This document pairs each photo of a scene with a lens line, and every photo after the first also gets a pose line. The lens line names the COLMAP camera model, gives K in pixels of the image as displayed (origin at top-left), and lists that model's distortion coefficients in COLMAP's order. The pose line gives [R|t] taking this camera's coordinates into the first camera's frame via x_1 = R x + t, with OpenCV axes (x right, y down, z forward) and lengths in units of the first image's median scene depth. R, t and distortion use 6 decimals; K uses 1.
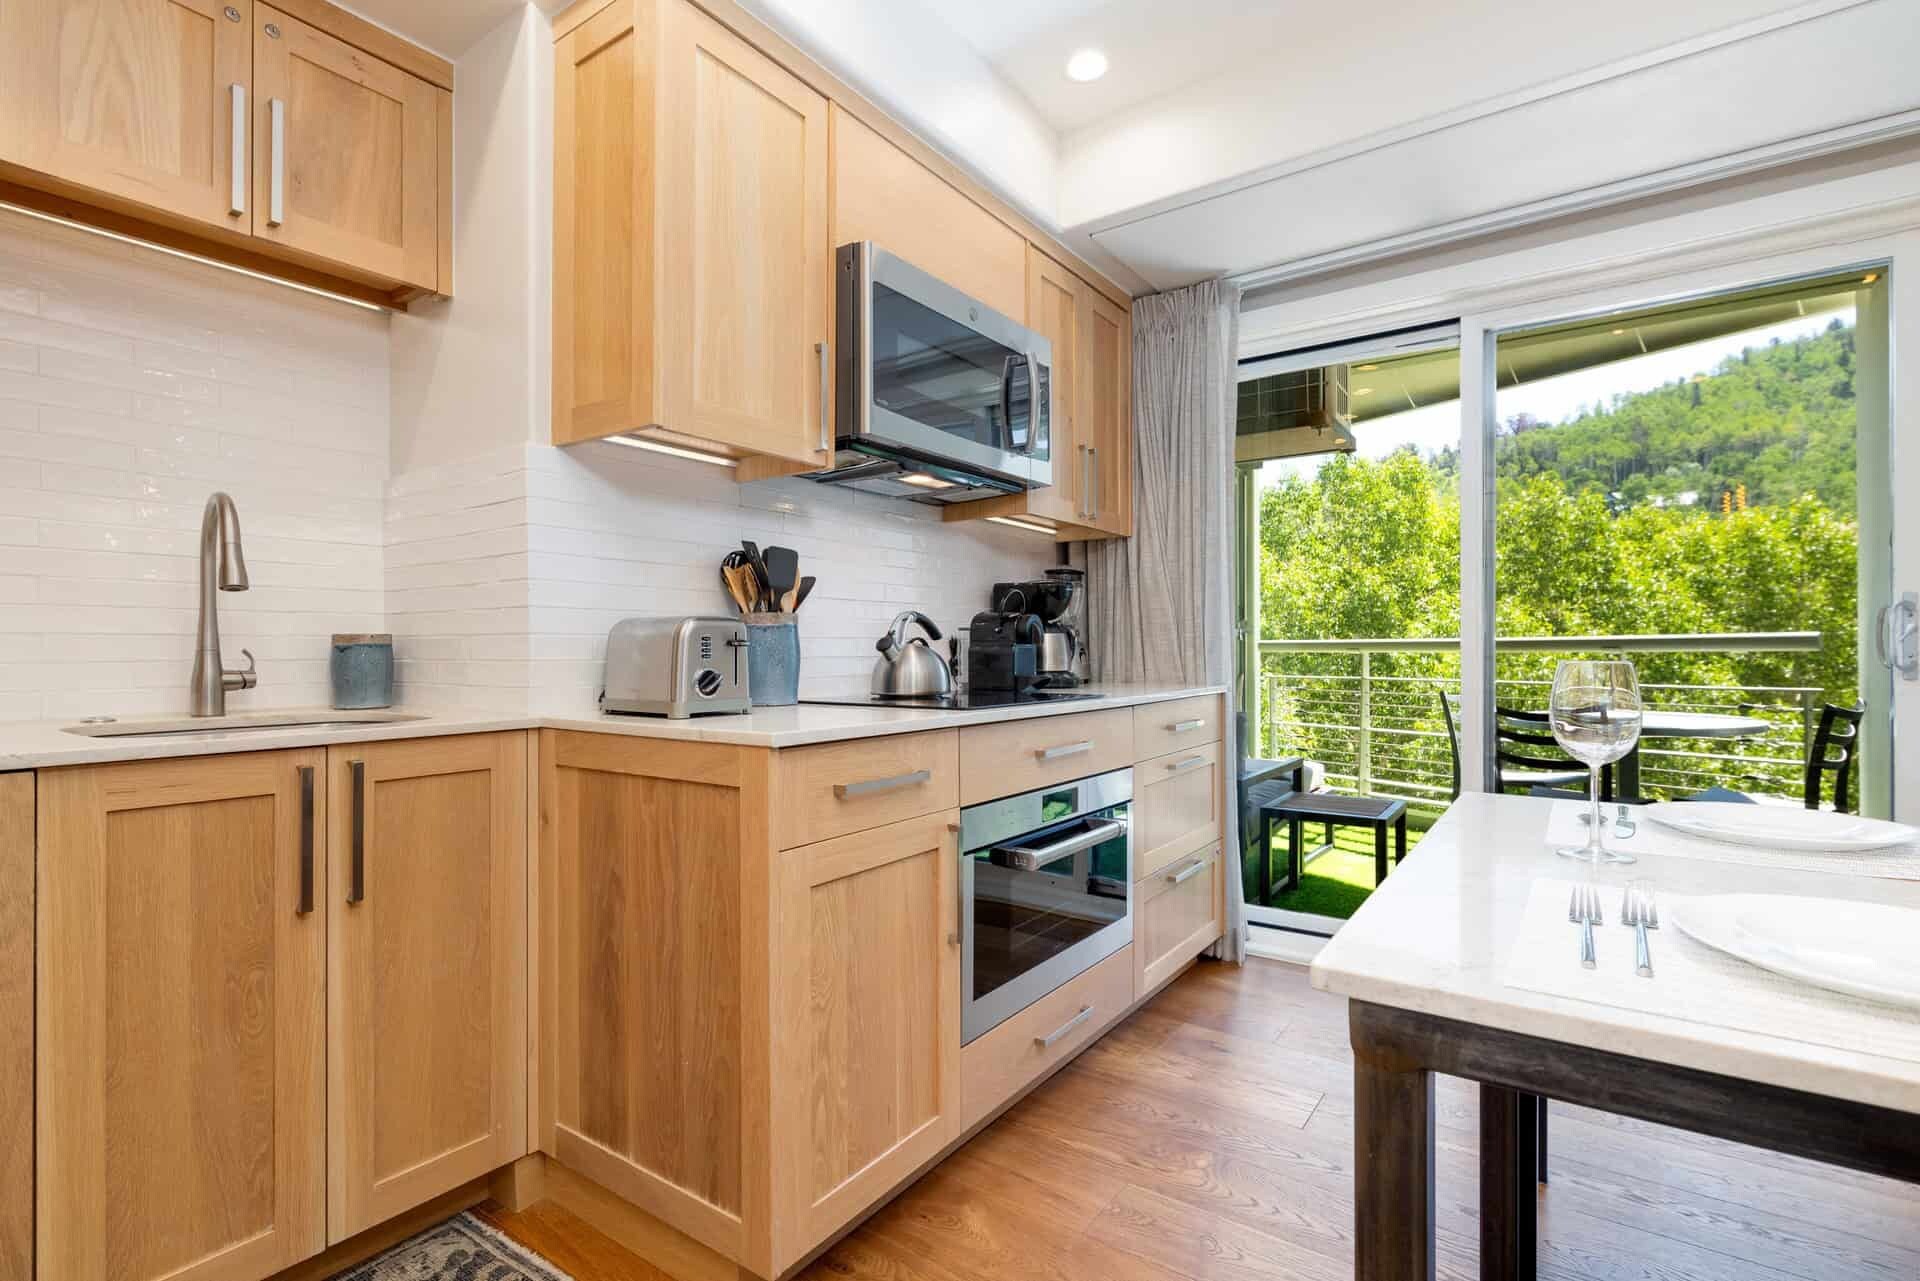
lens RADIAL K [[894.4, 0, 960.7], [0, 894.4, 642.2], [0, 0, 1]] dist [0.000868, -0.000281]
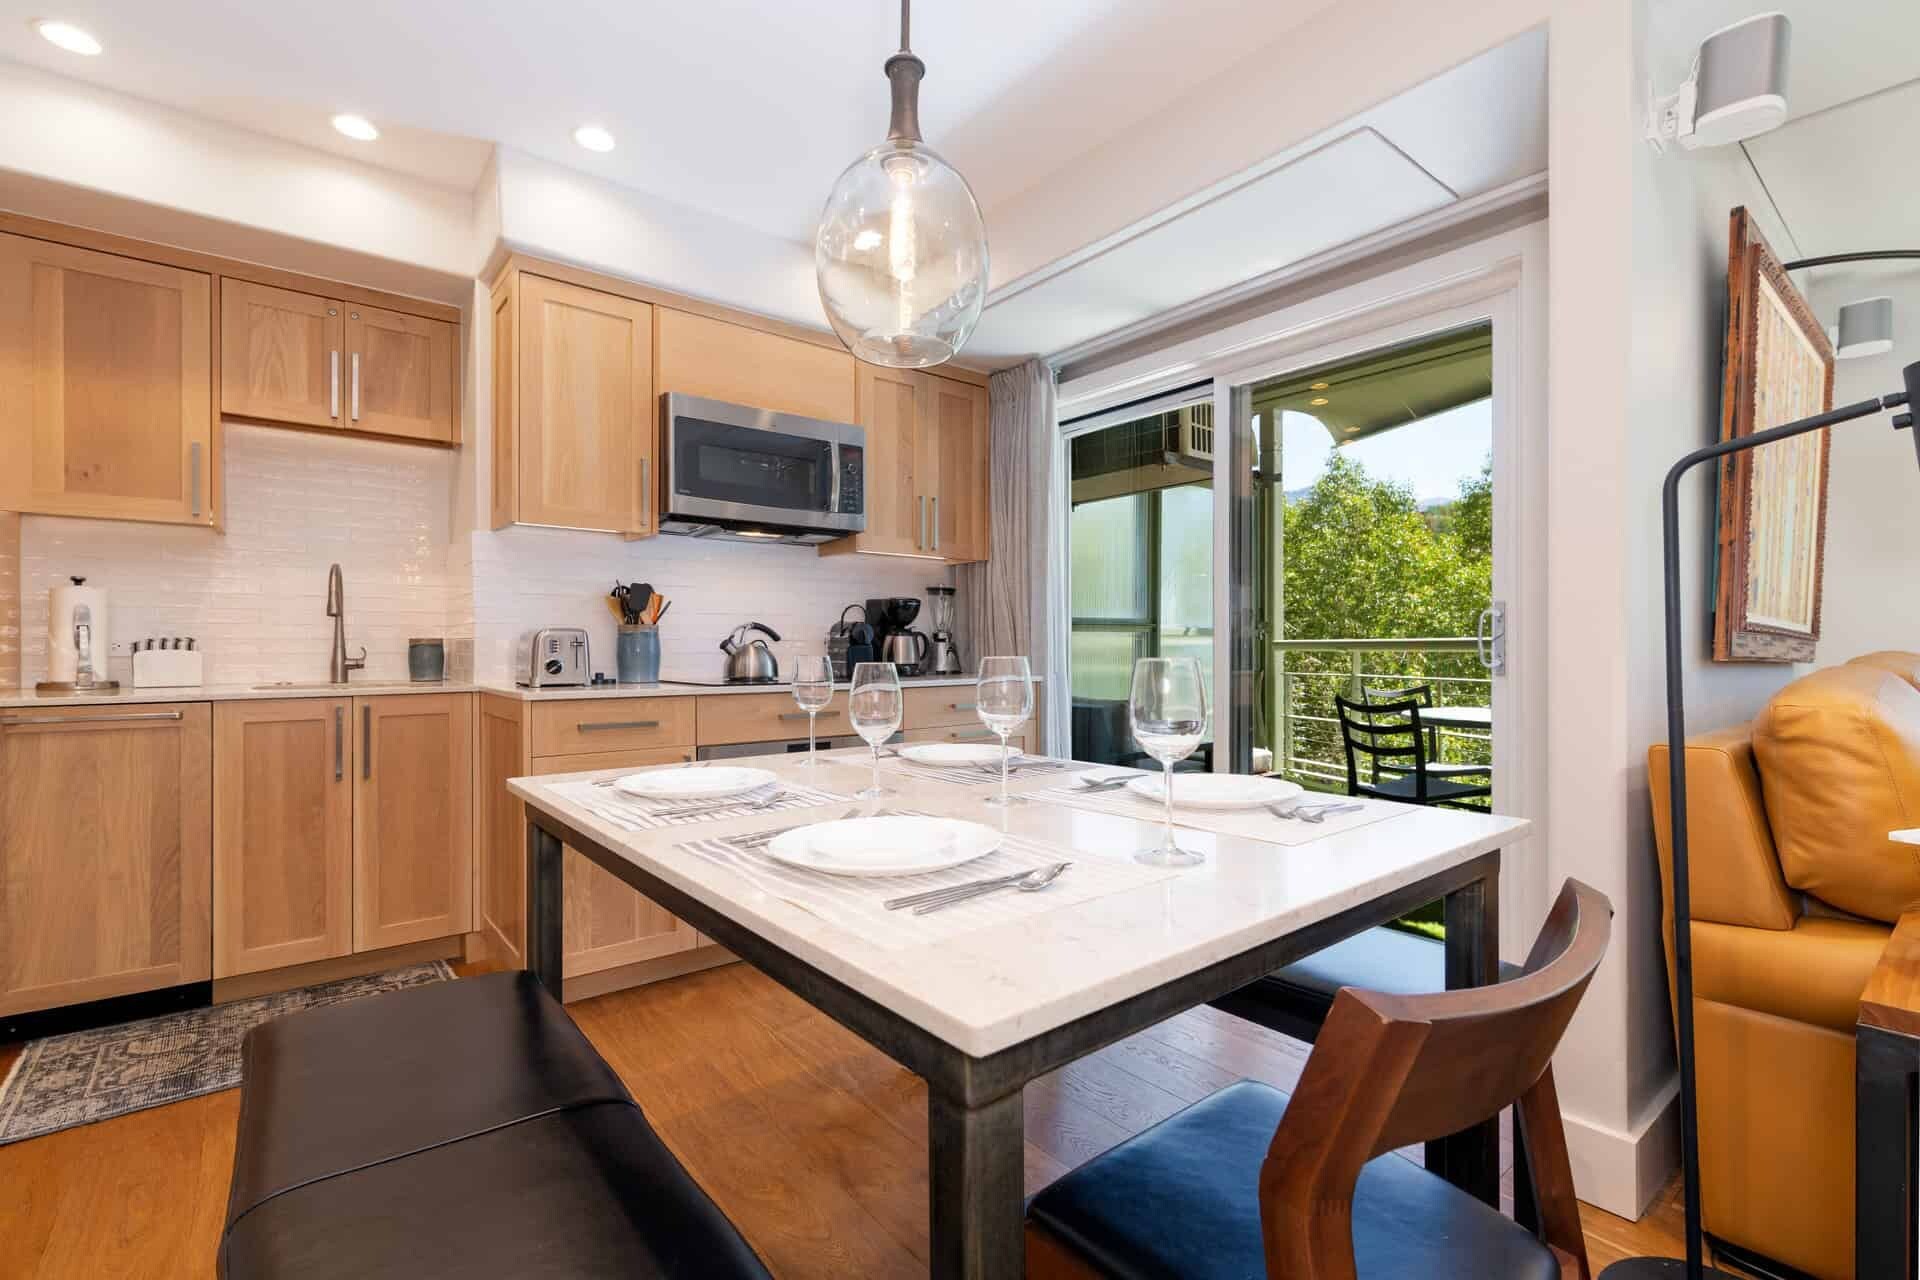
lens RADIAL K [[839.1, 0, 956.0], [0, 839.1, 643.6], [0, 0, 1]] dist [-0.000051, 0.000097]
pose [[0.963370, 0.001151, -0.268173, 0.821682], [0.000231, 0.999987, 0.005120, -0.007428], [0.268175, -0.004994, 0.963357, -0.320176]]
